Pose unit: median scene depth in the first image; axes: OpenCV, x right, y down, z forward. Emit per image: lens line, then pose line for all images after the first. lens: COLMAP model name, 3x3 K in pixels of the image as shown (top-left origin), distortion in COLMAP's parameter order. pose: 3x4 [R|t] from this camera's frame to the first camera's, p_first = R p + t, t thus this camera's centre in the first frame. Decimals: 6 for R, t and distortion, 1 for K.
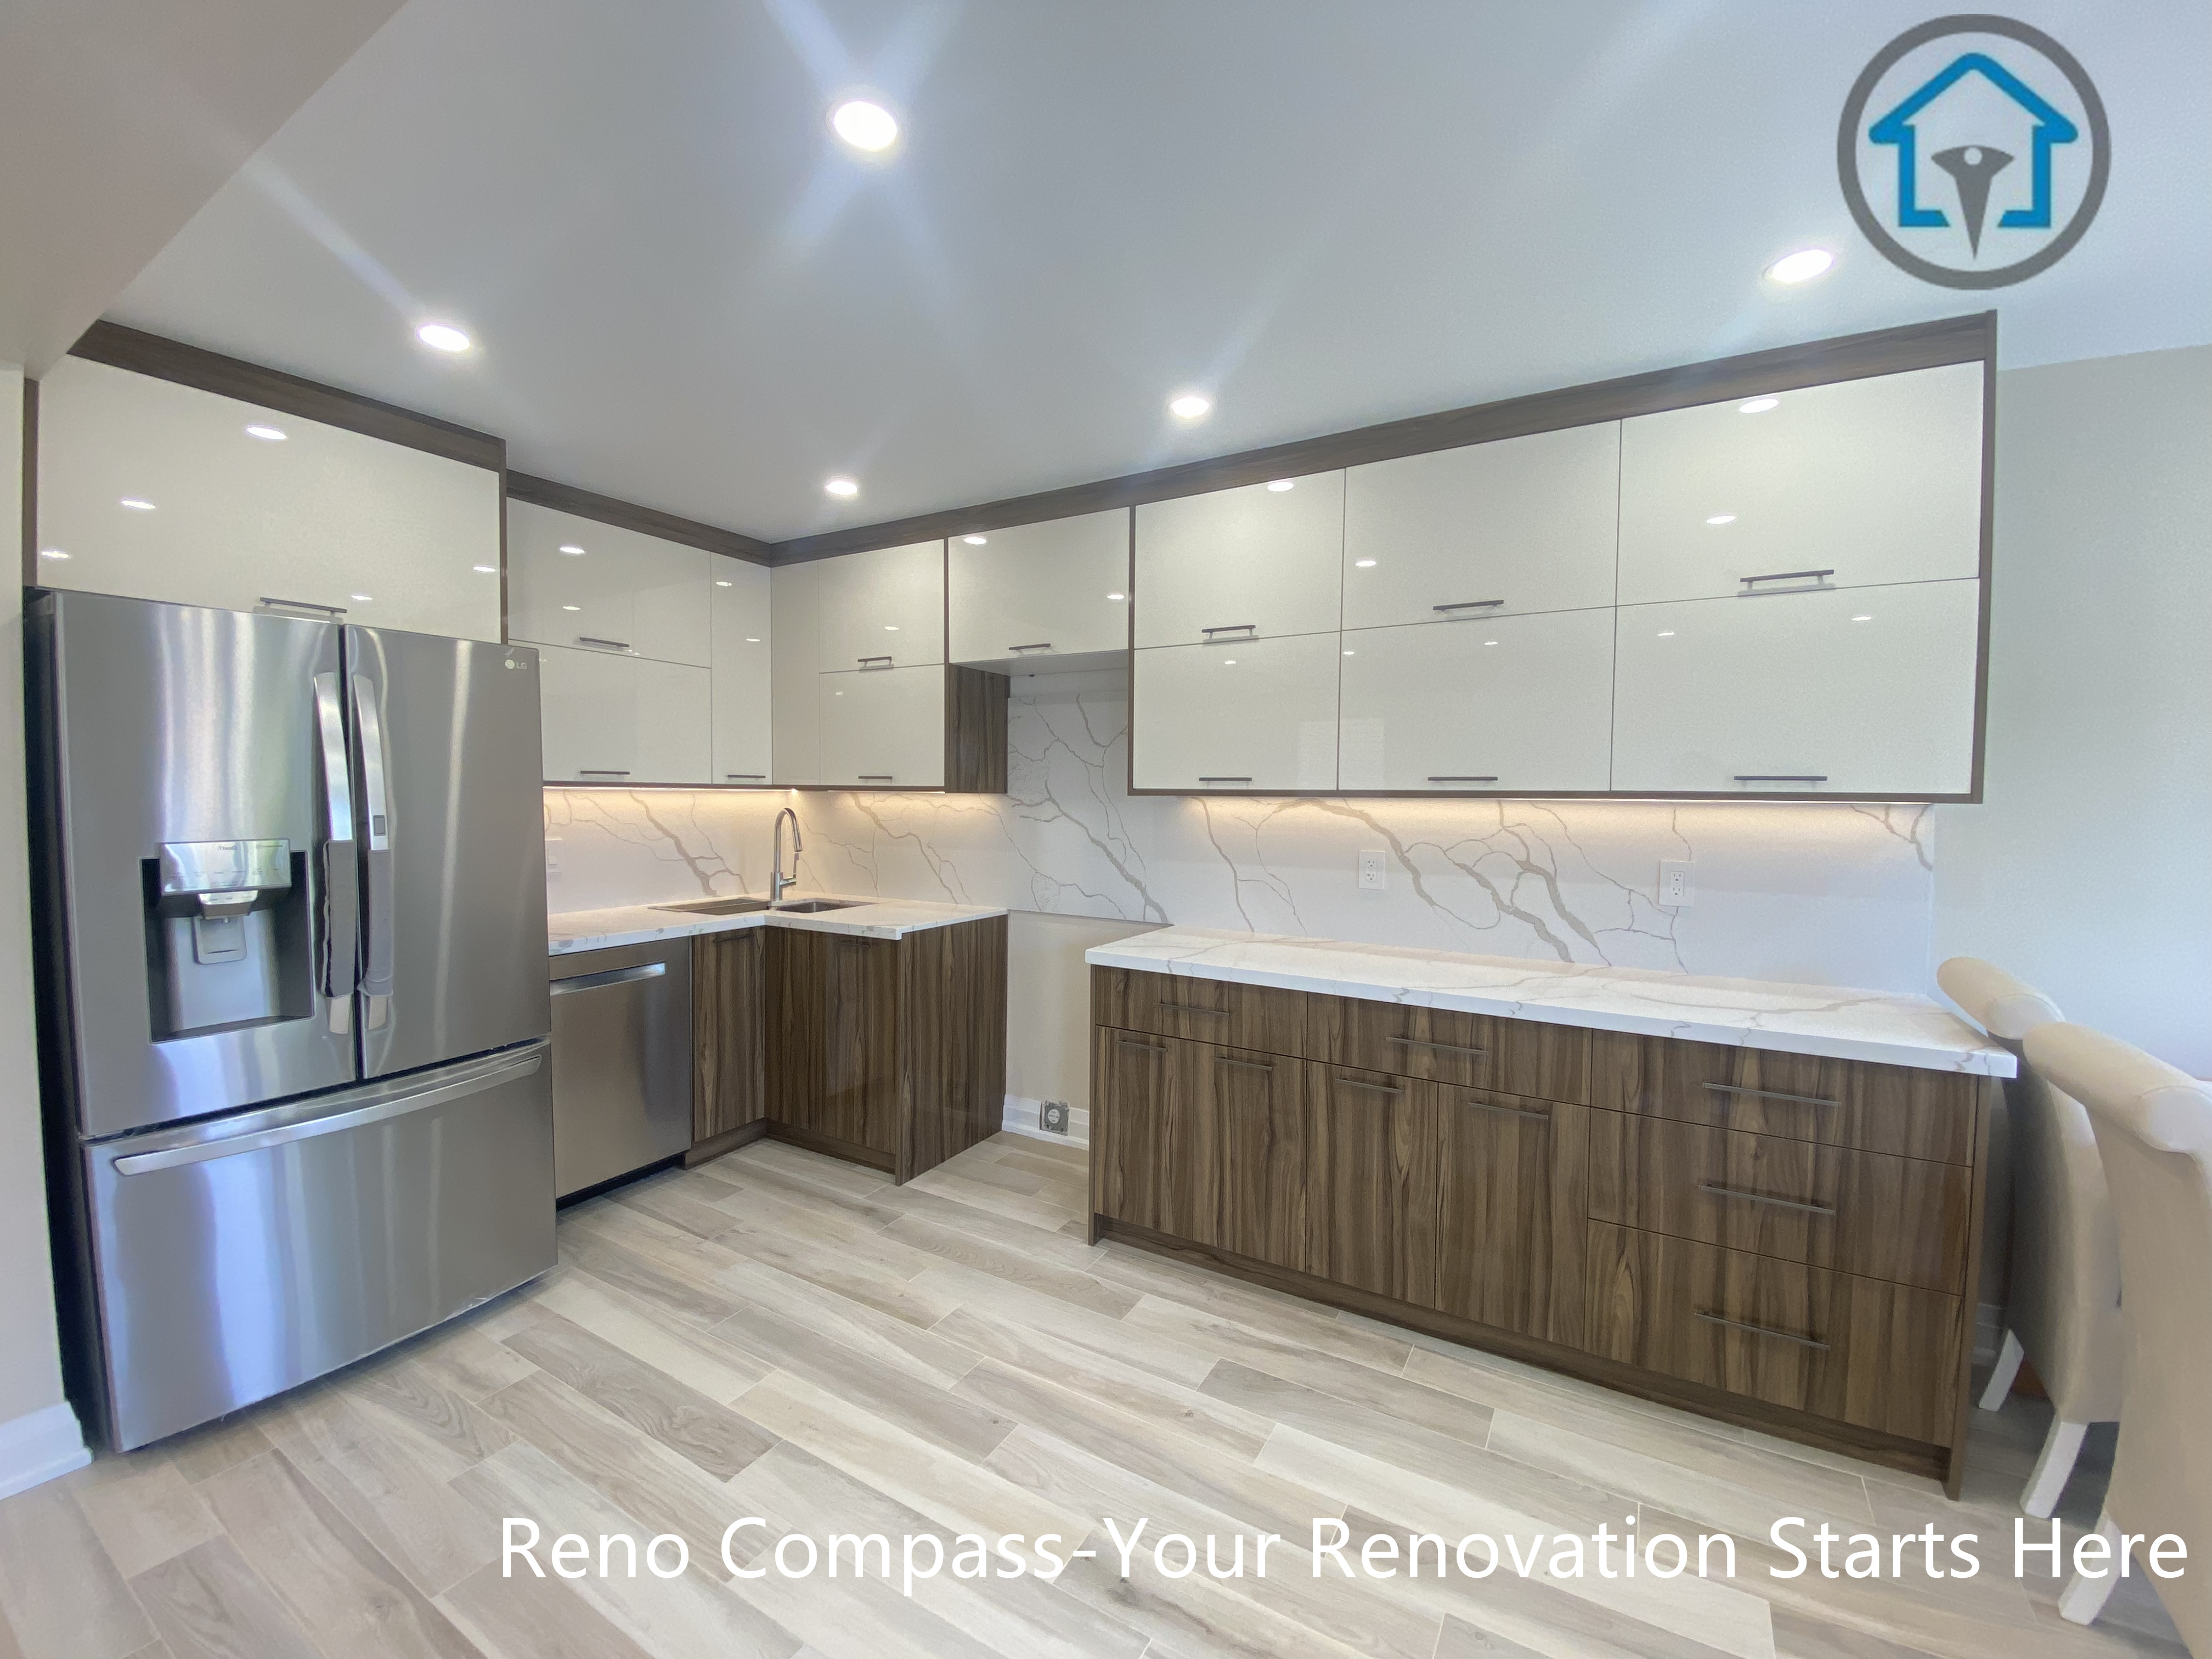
lens RADIAL K [[893.0, 0, 1103.3], [0, 893.0, 824.0], [0, 0, 1]] dist [0.039380, -0.035443]
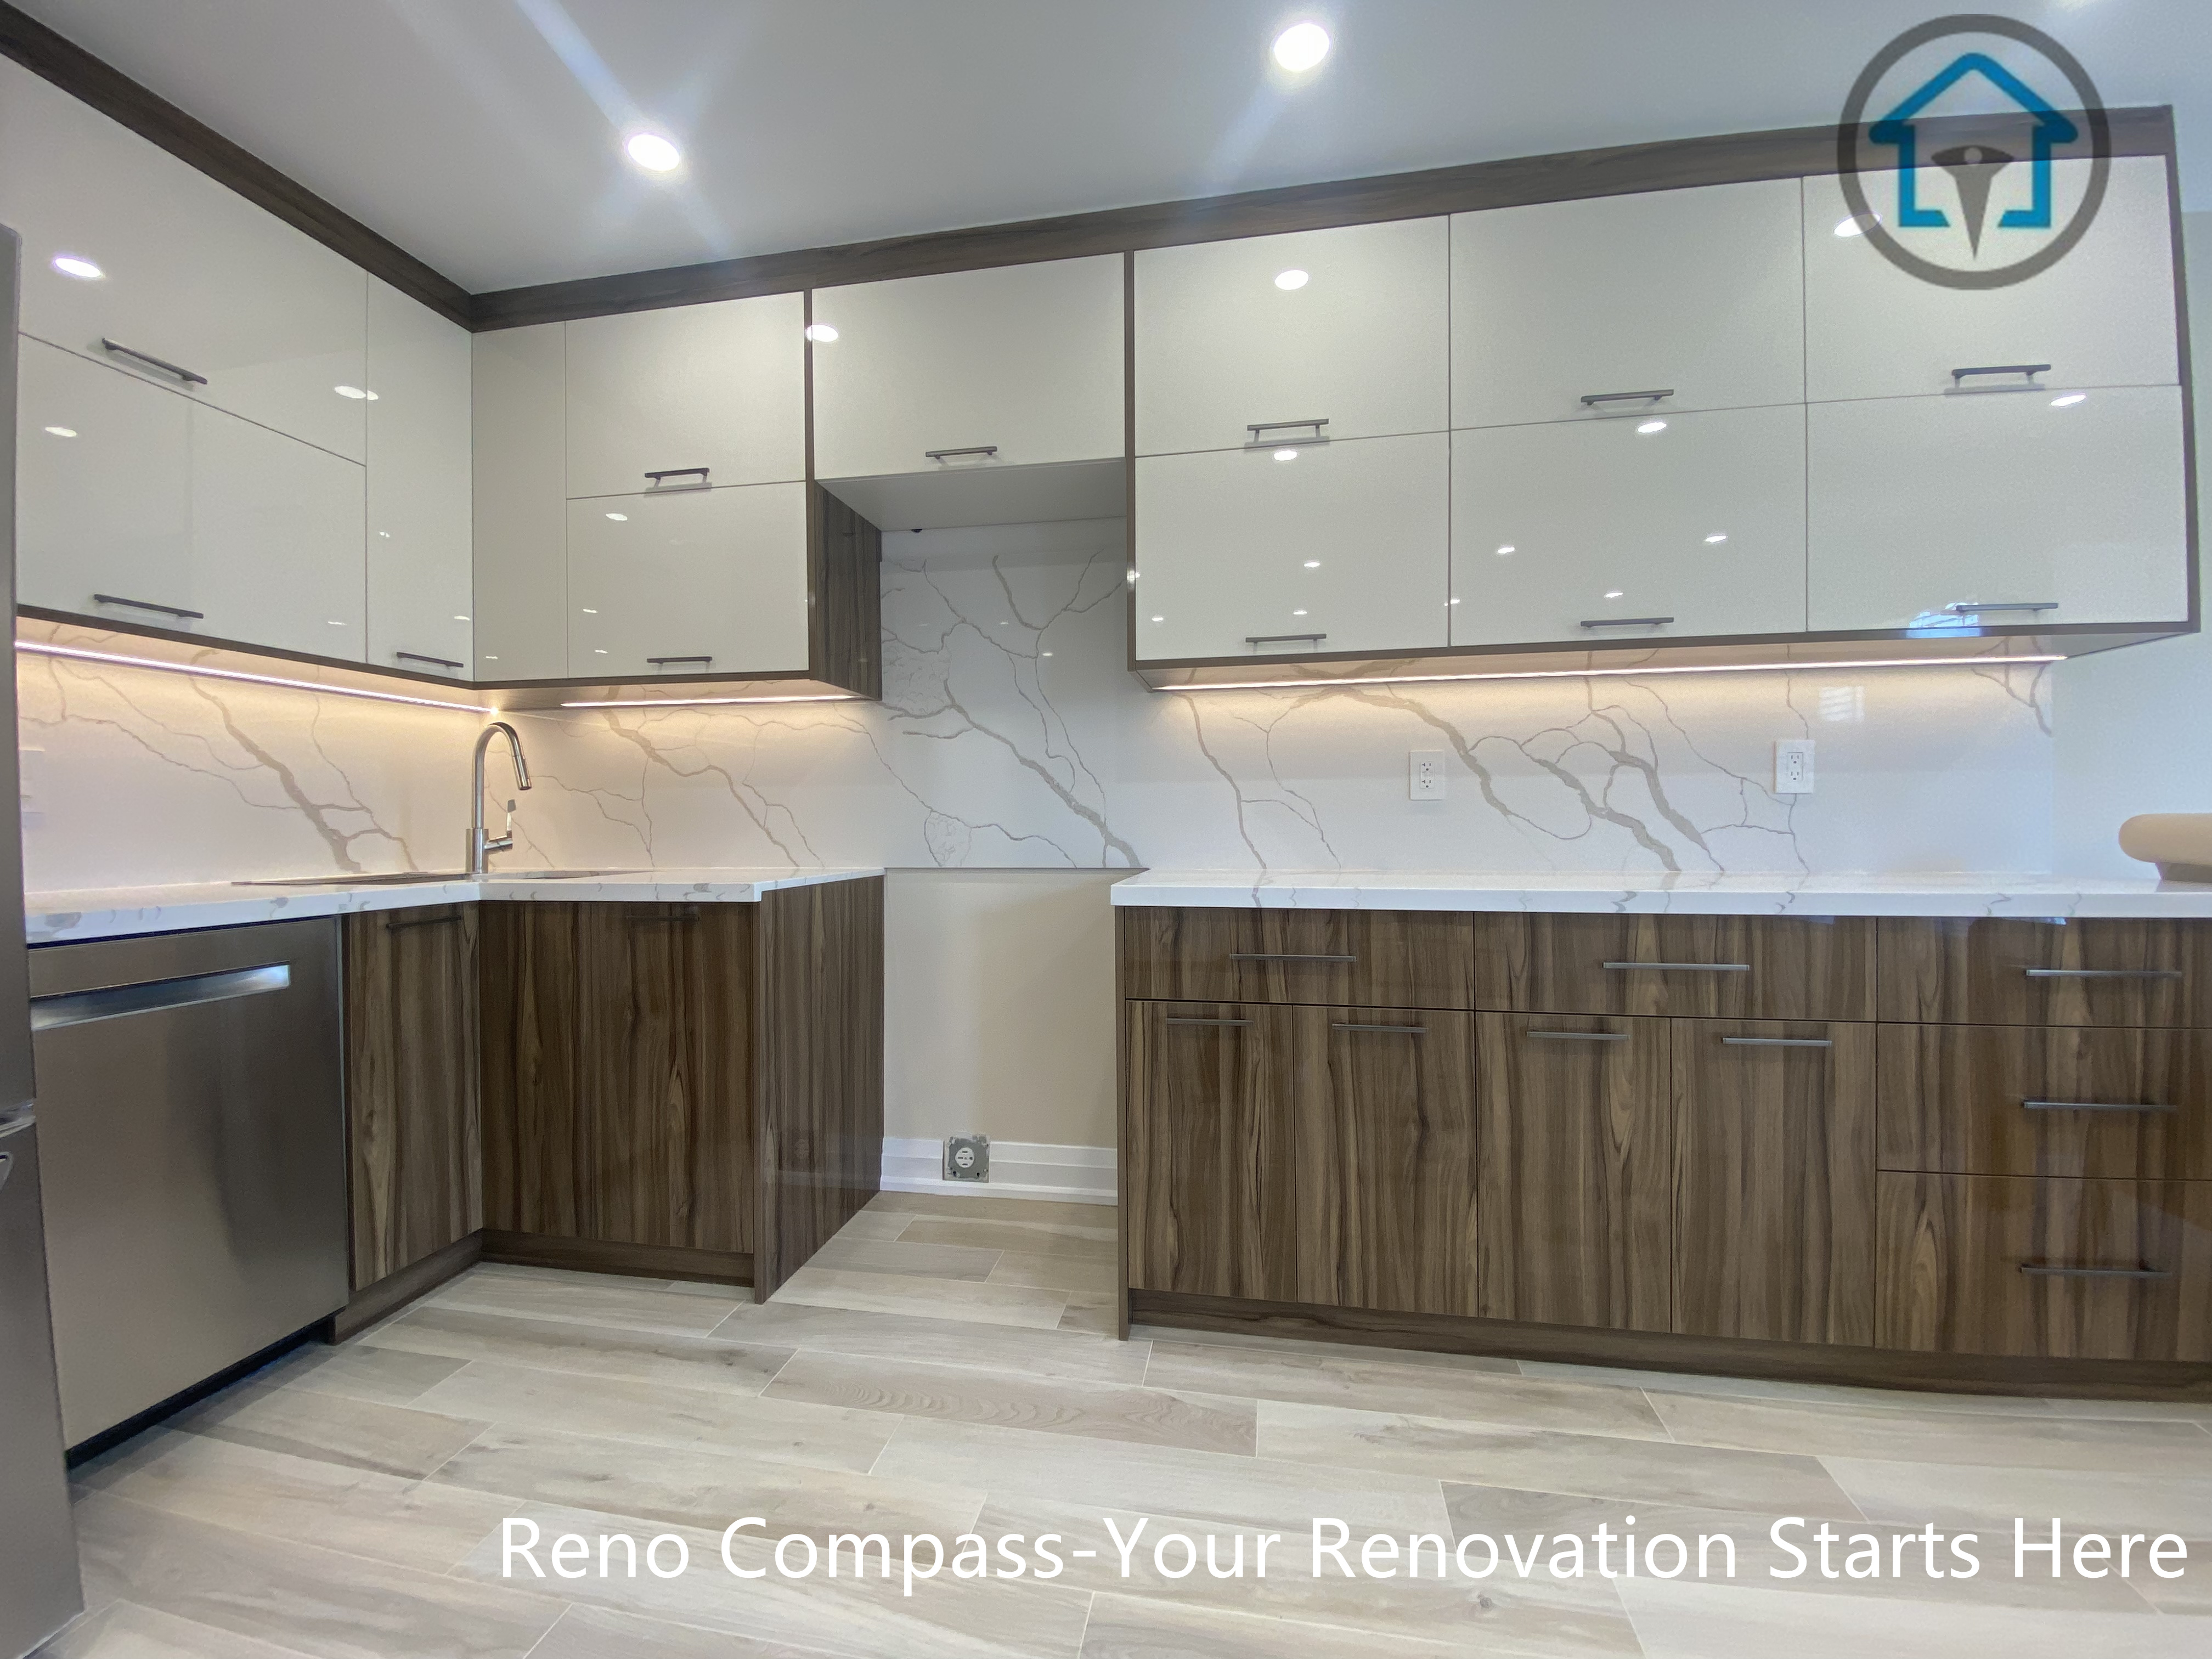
lens RADIAL K [[900.0, 0, 1104.4], [0, 900.0, 826.4], [0, 0, 1]] dist [0.015534, -0.017770]
pose [[0.939697, -0.017824, 0.341544, -0.243527], [0.026935, 0.999396, -0.021953, 0.110881], [-0.340947, 0.029829, 0.939609, 0.378489]]
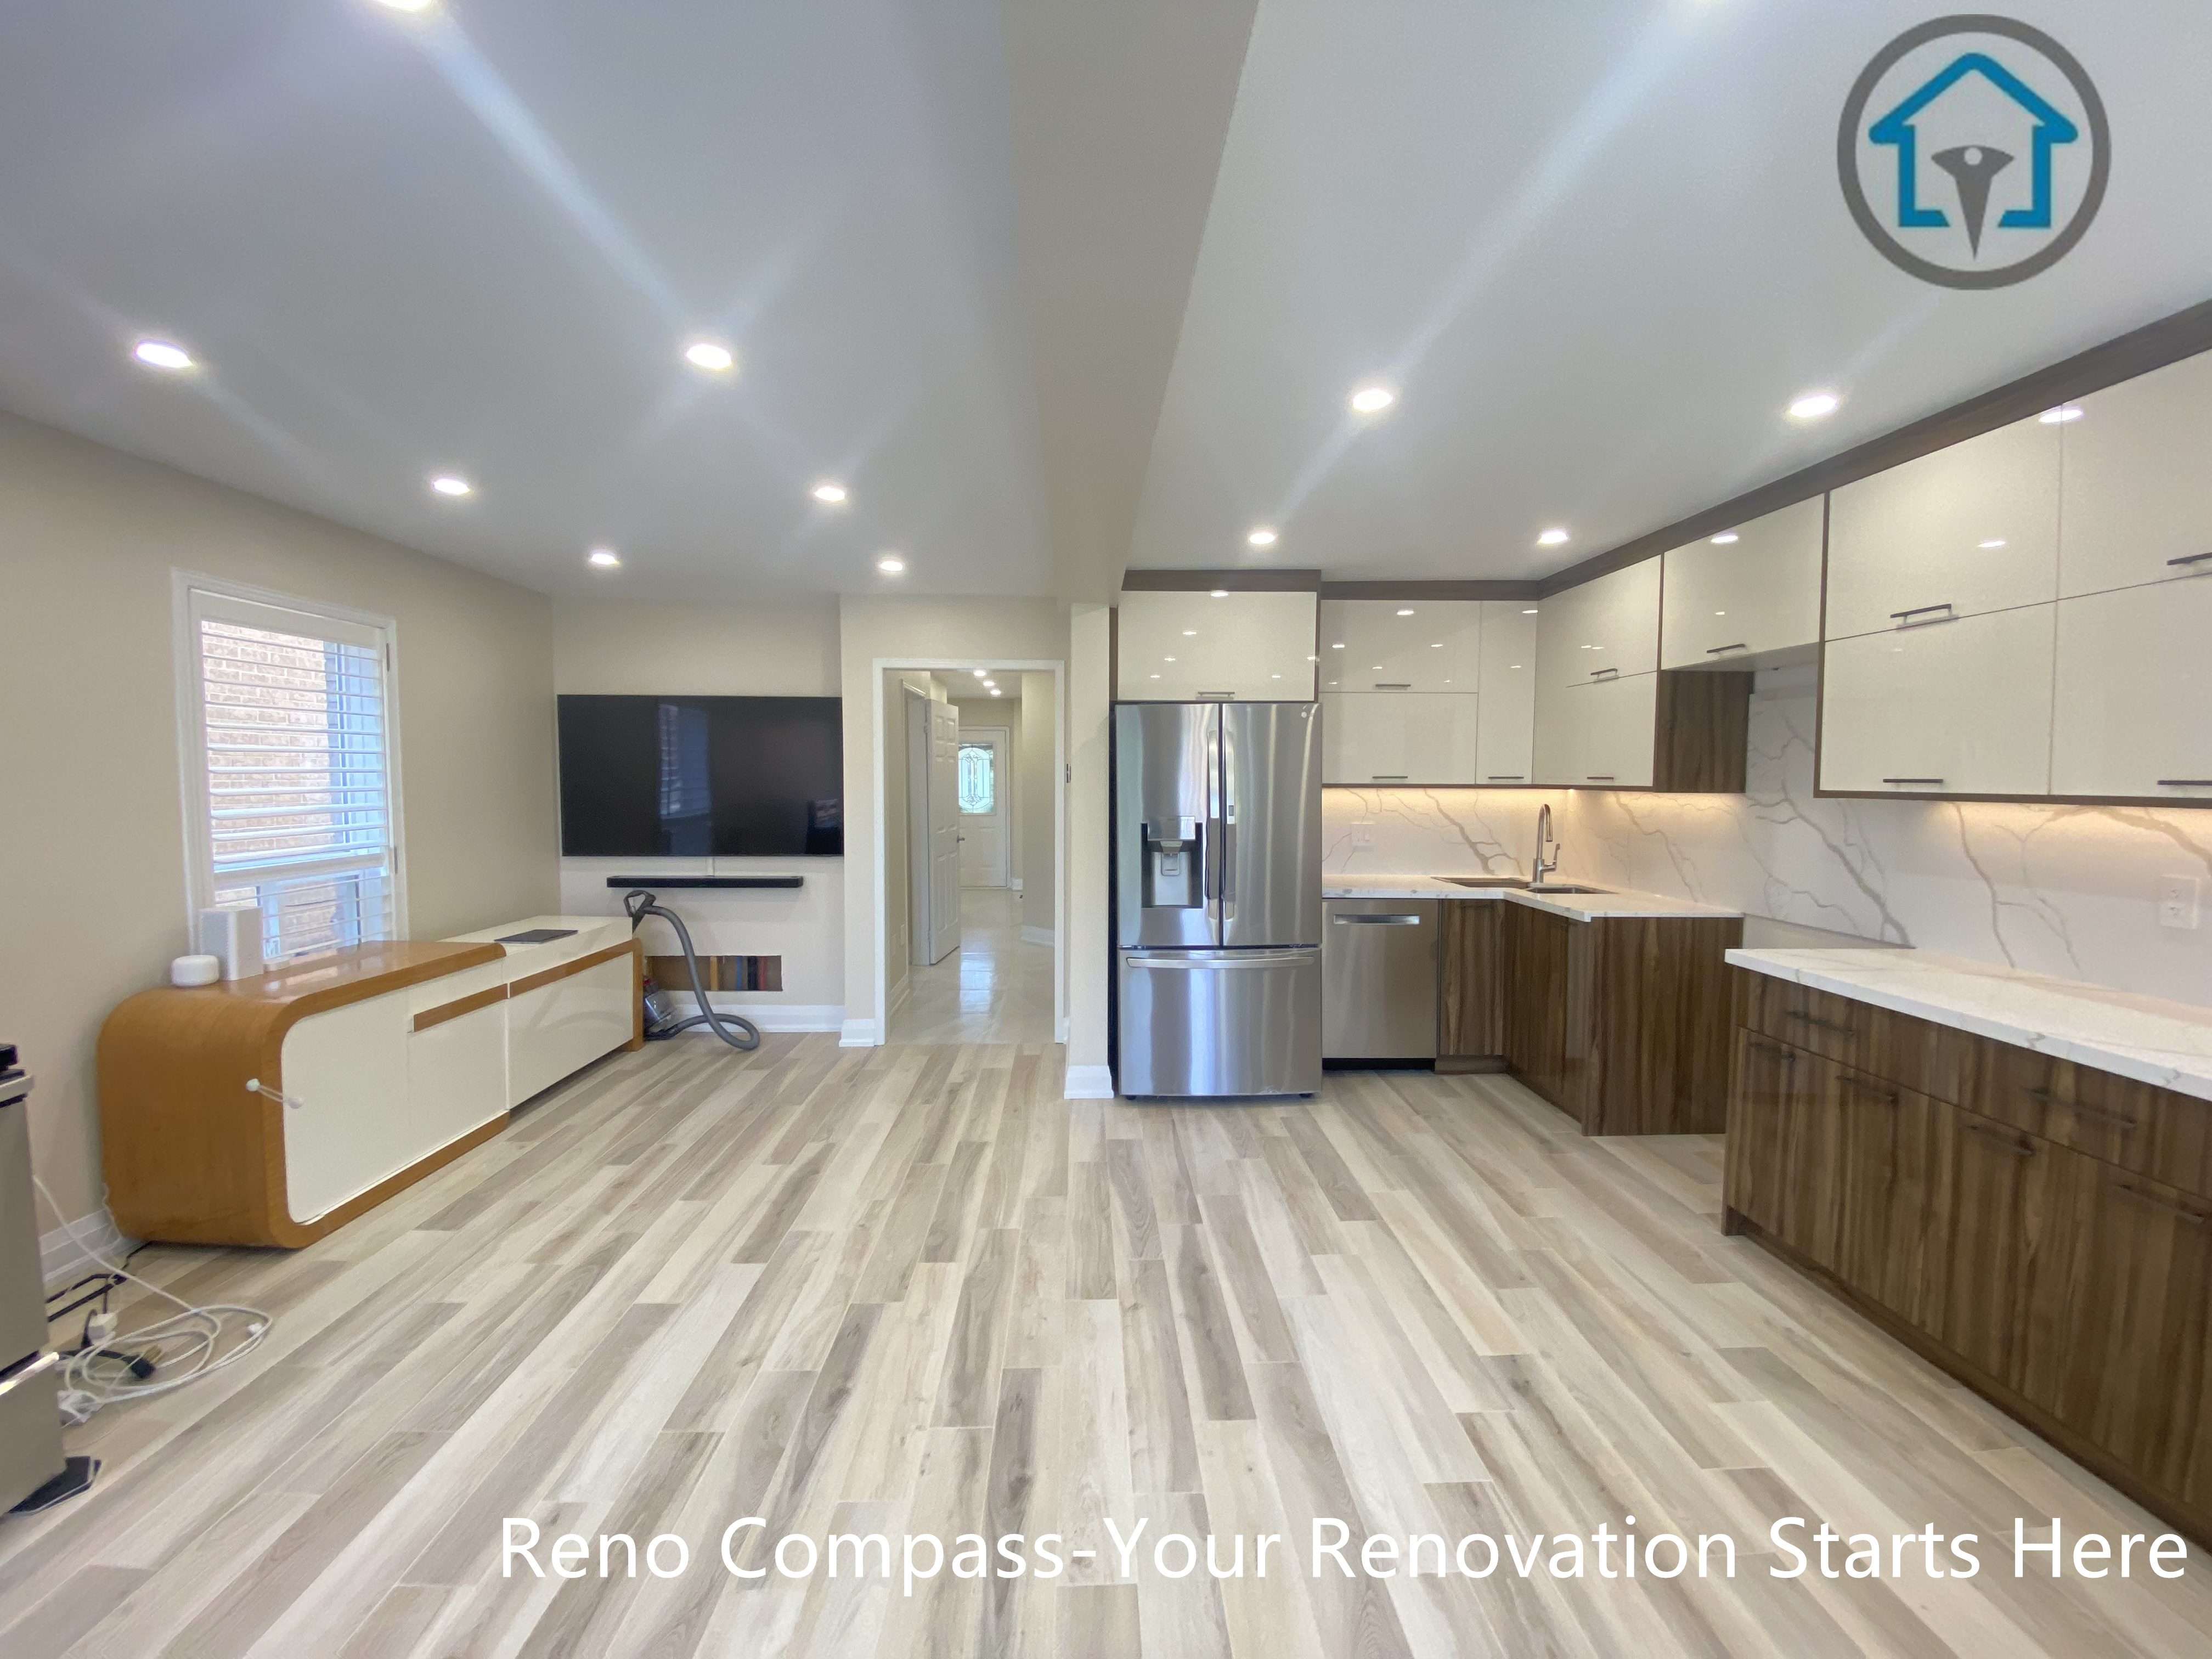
lens RADIAL K [[893.0, 0, 1103.3], [0, 893.0, 824.0], [0, 0, 1]] dist [0.039380, -0.035443]
pose [[0.535276, 0.036159, -0.843903, 0.457319], [-0.027333, 0.999302, 0.025481, -0.007961], [0.844235, 0.009427, 0.535891, -0.155344]]
